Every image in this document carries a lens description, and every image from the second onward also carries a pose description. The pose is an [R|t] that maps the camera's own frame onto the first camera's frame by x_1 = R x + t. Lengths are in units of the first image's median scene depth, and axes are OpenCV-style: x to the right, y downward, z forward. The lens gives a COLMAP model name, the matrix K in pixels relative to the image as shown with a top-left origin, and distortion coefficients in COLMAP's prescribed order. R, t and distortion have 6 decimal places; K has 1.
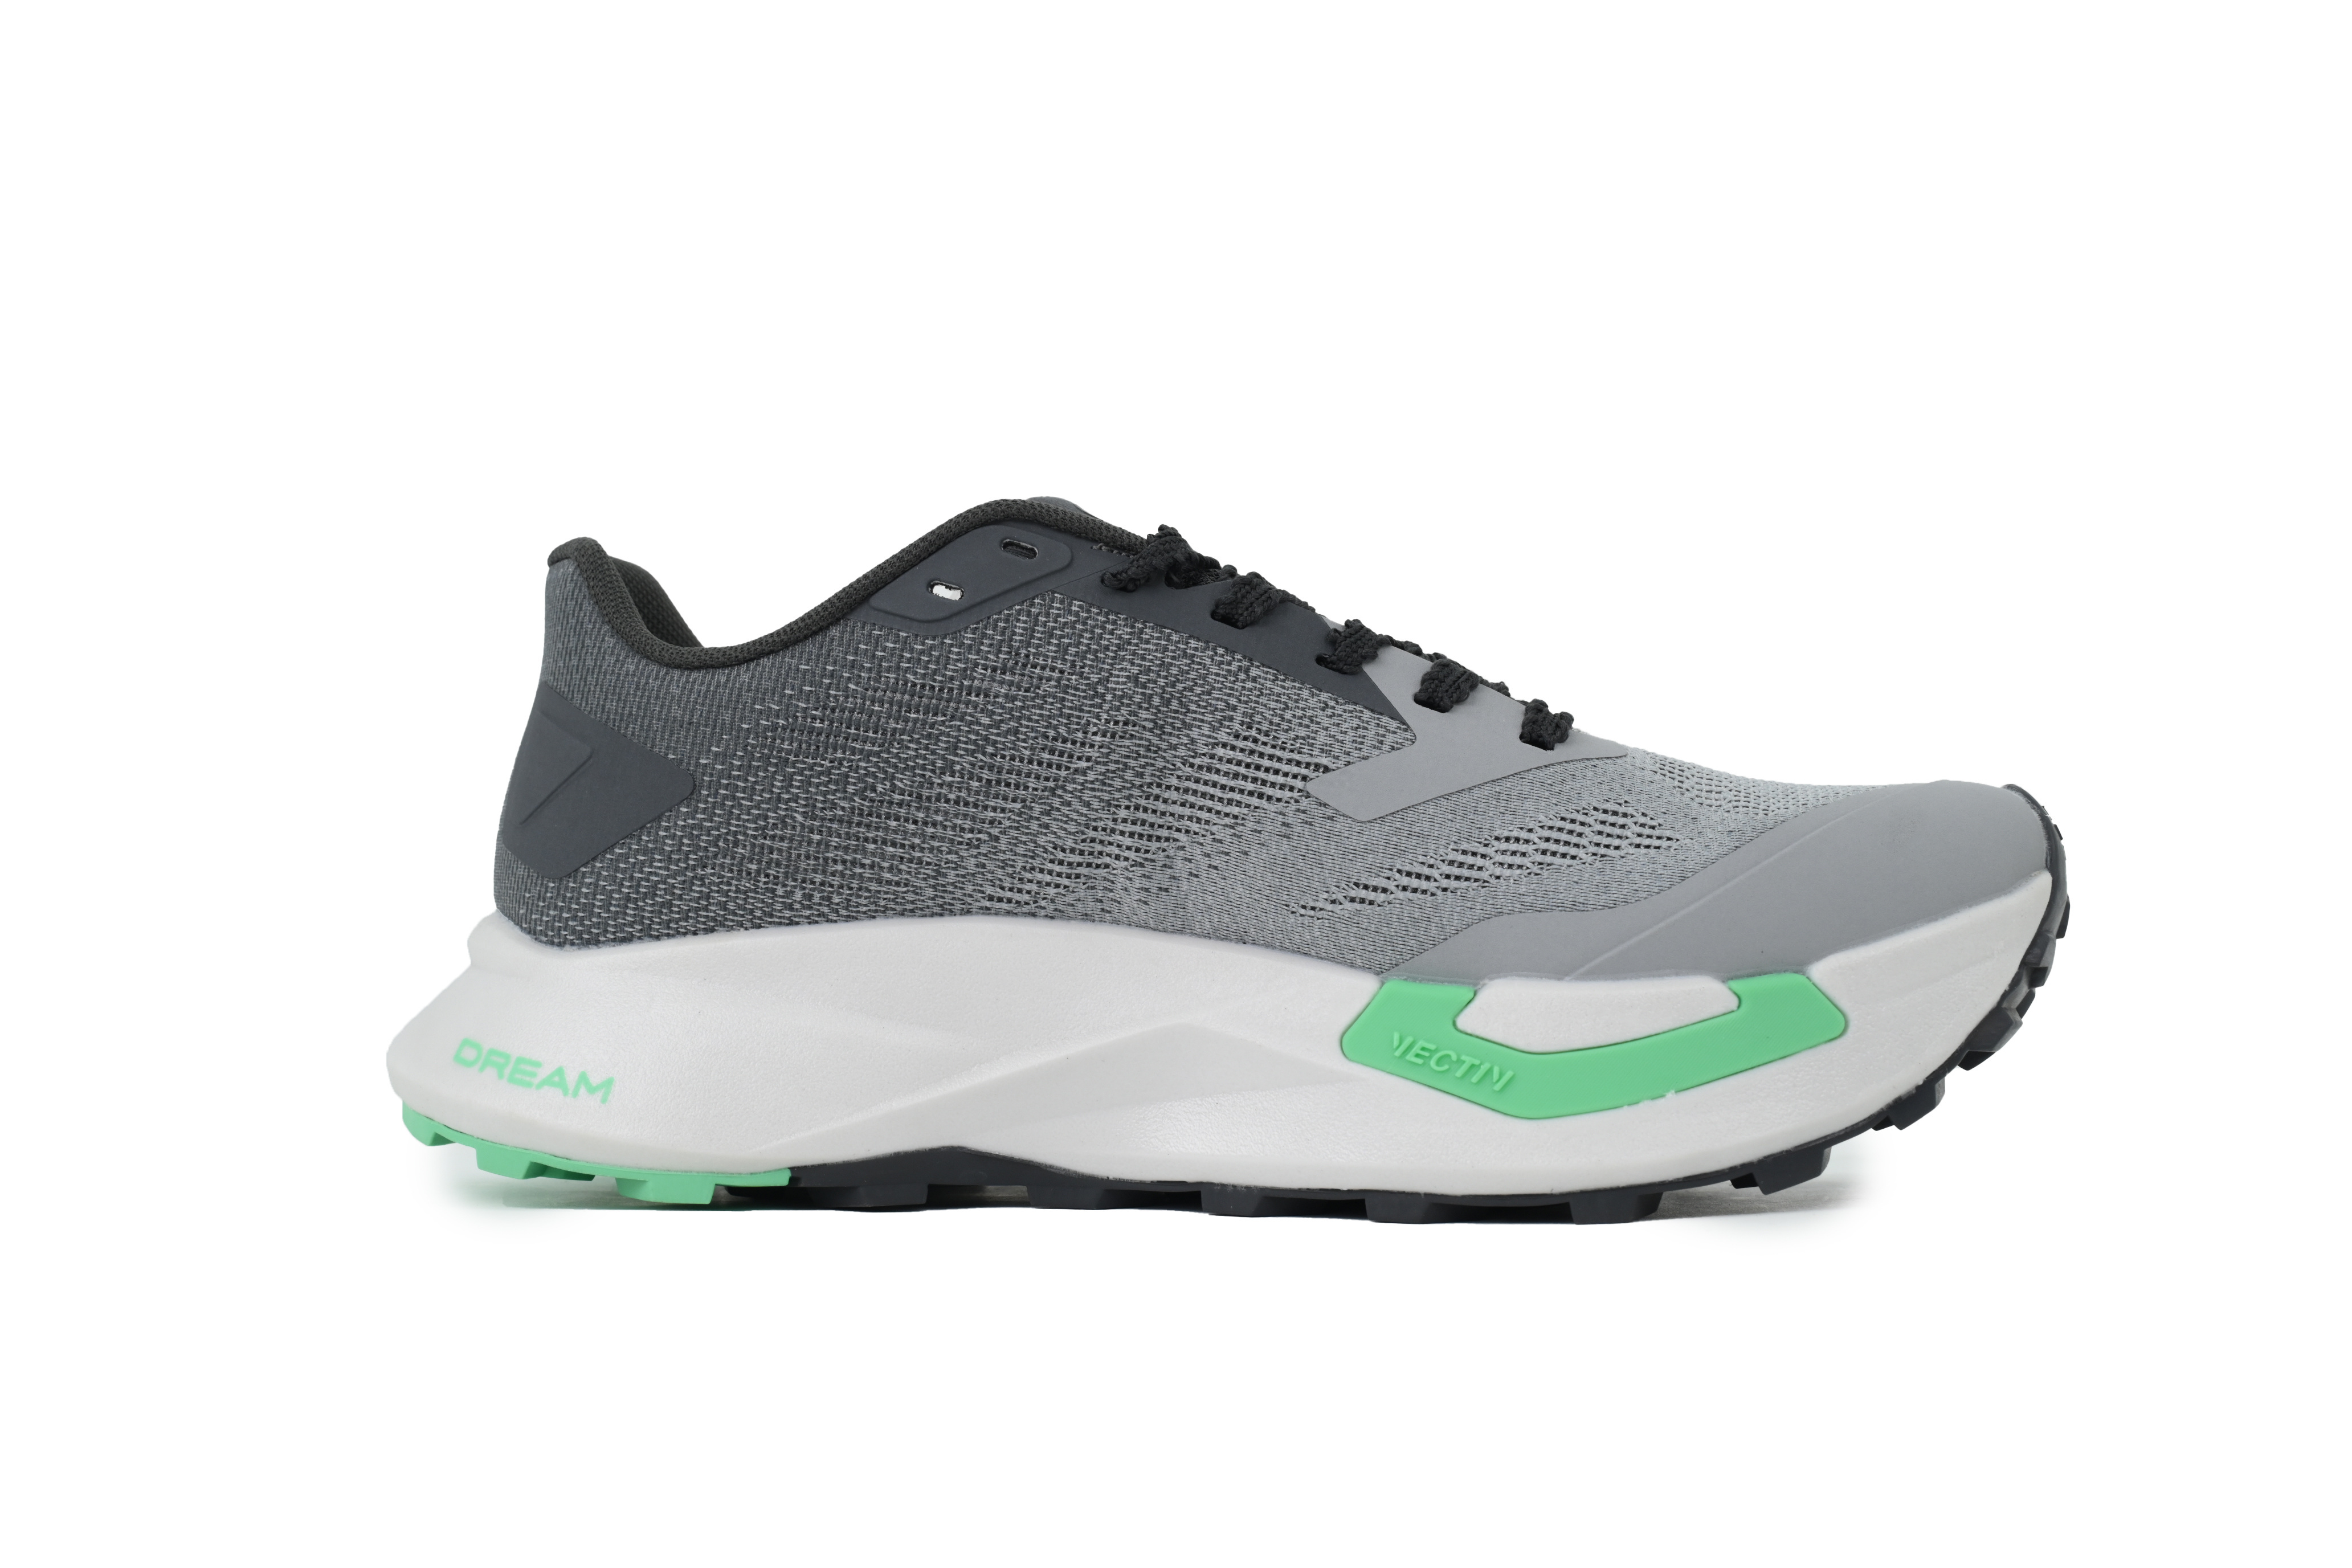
lens RADIAL K [[2205.9, 0, 1176.0], [0, 2205.9, 784.0], [0, 0, 1]] dist [0.075861, 0.001795]
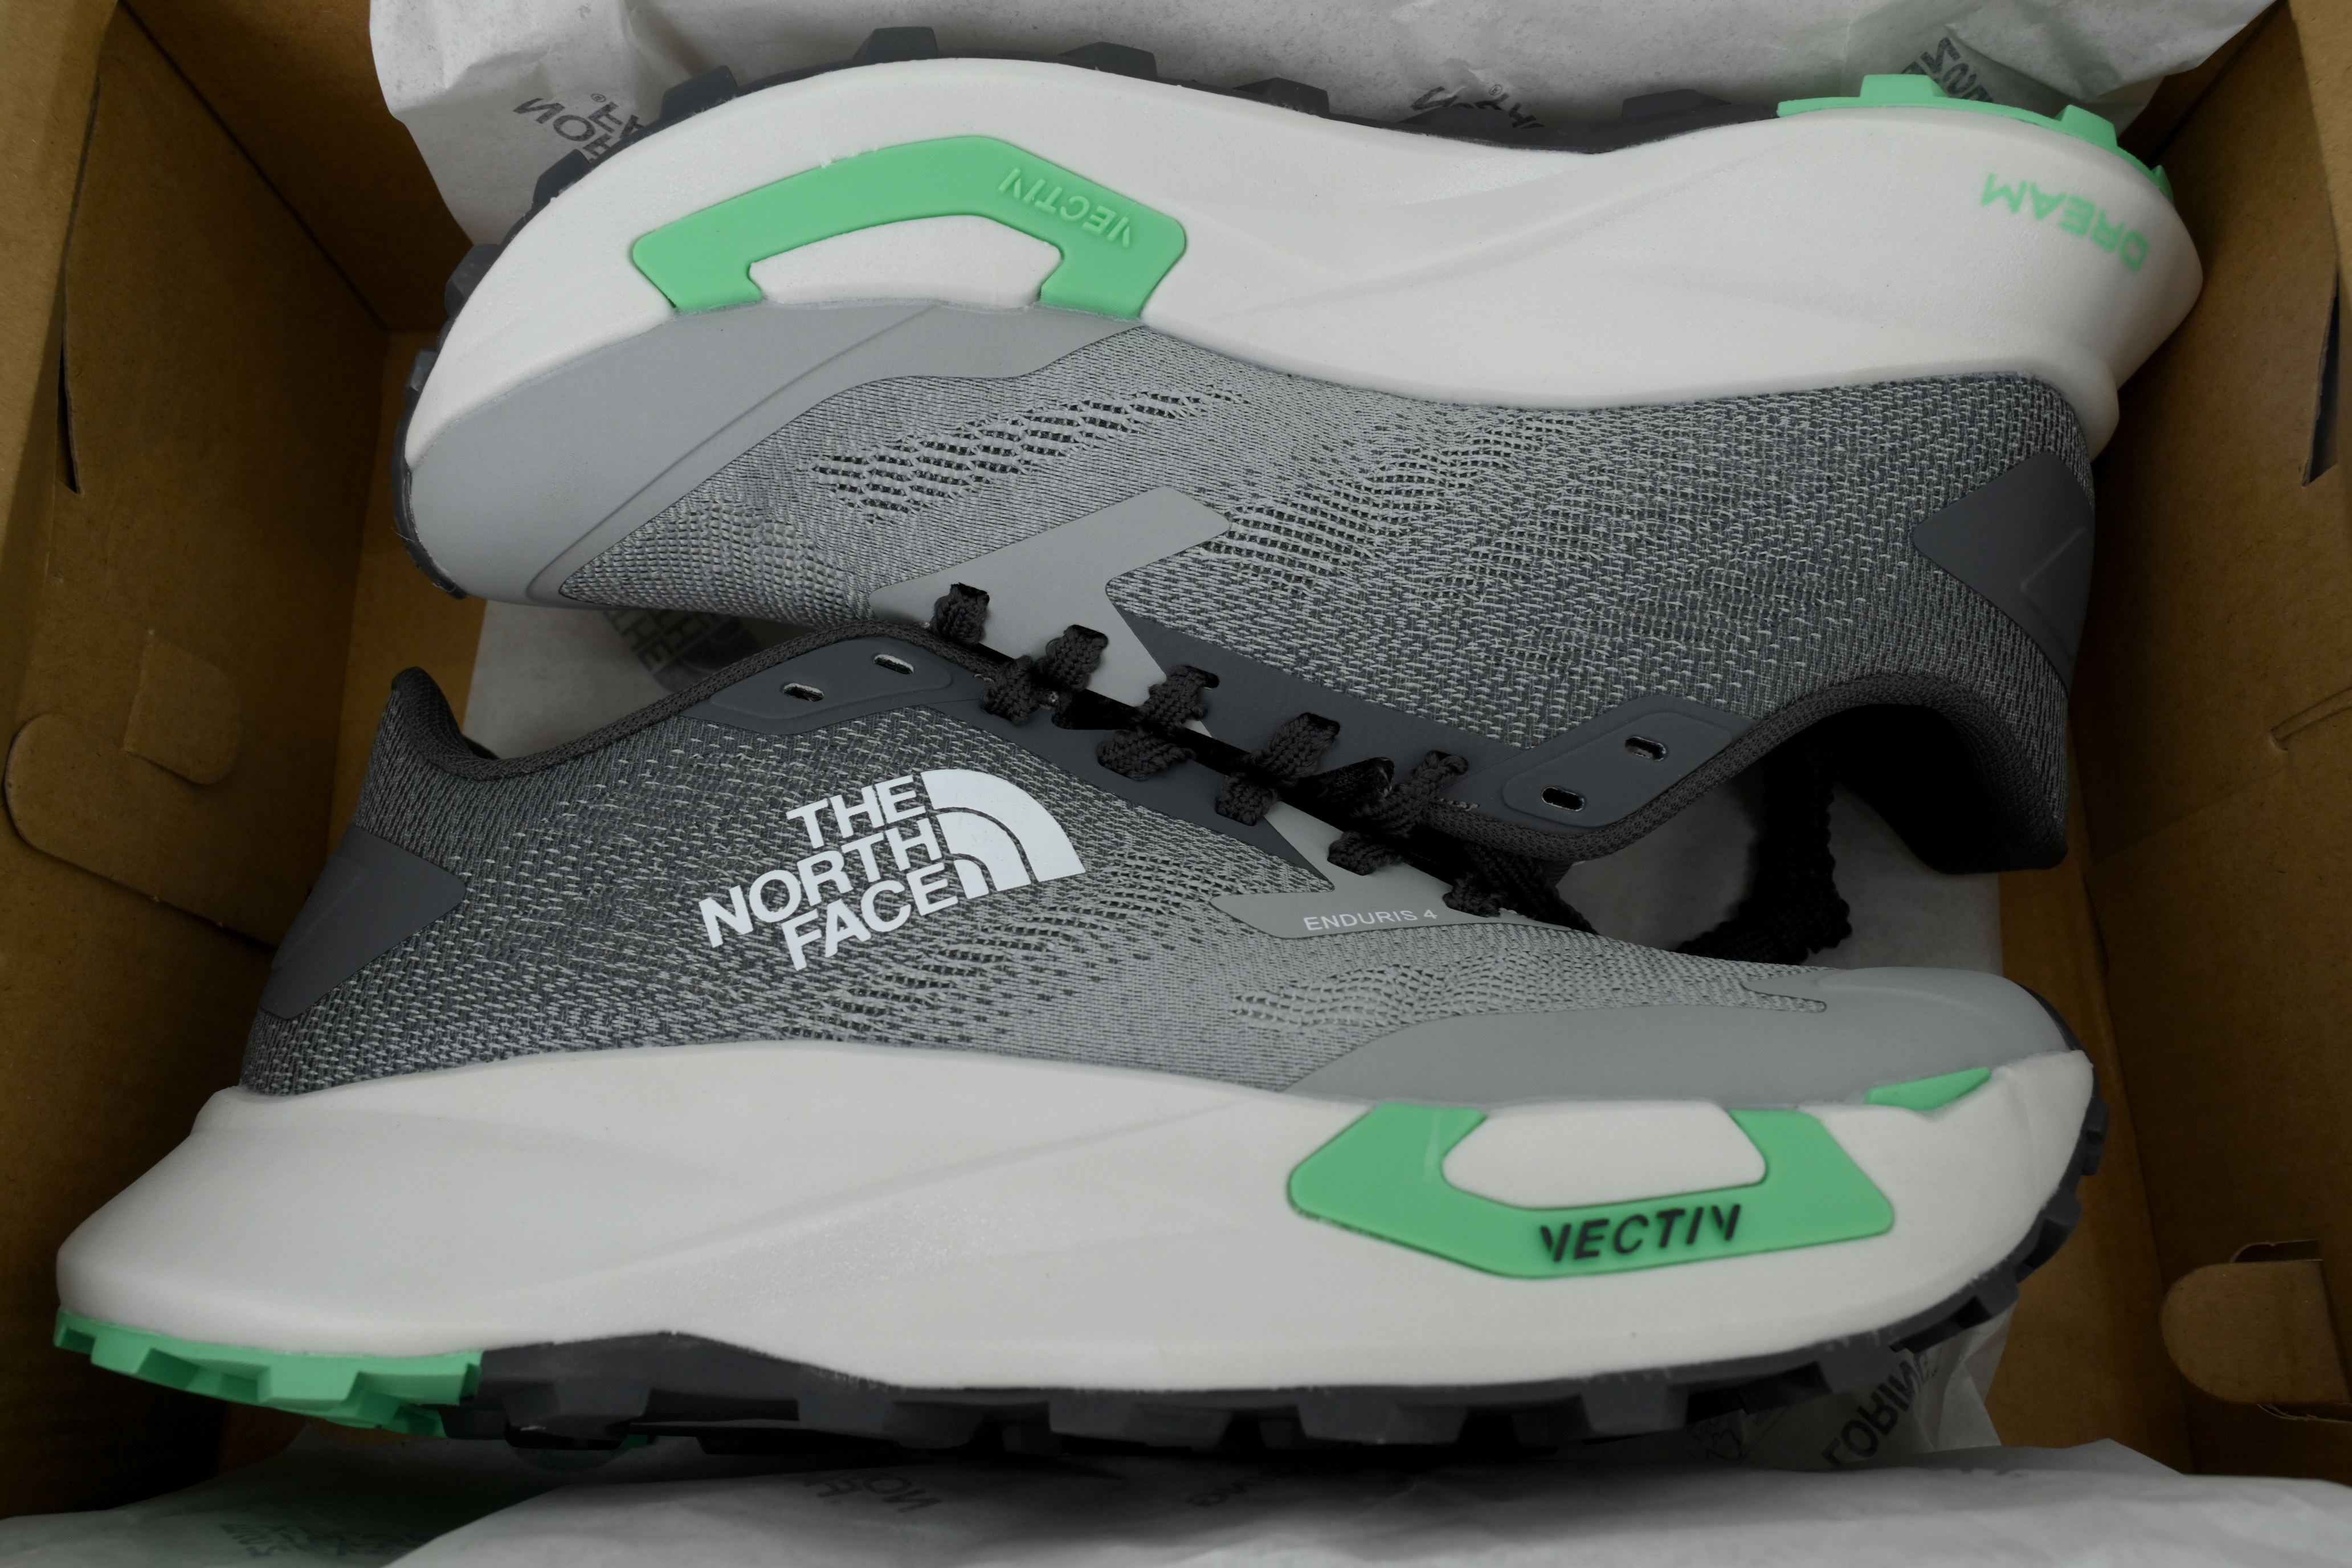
lens RADIAL K [[1740.3, 0, 1176.0], [0, 1740.3, 784.0], [0, 0, 1]] dist [0.053989, -0.001004]
pose [[-0.999528, 0.025807, 0.016645, 0.070661], [-0.022184, -0.981582, 0.189750, -0.230320], [0.021236, 0.189291, 0.981691, 0.327775]]
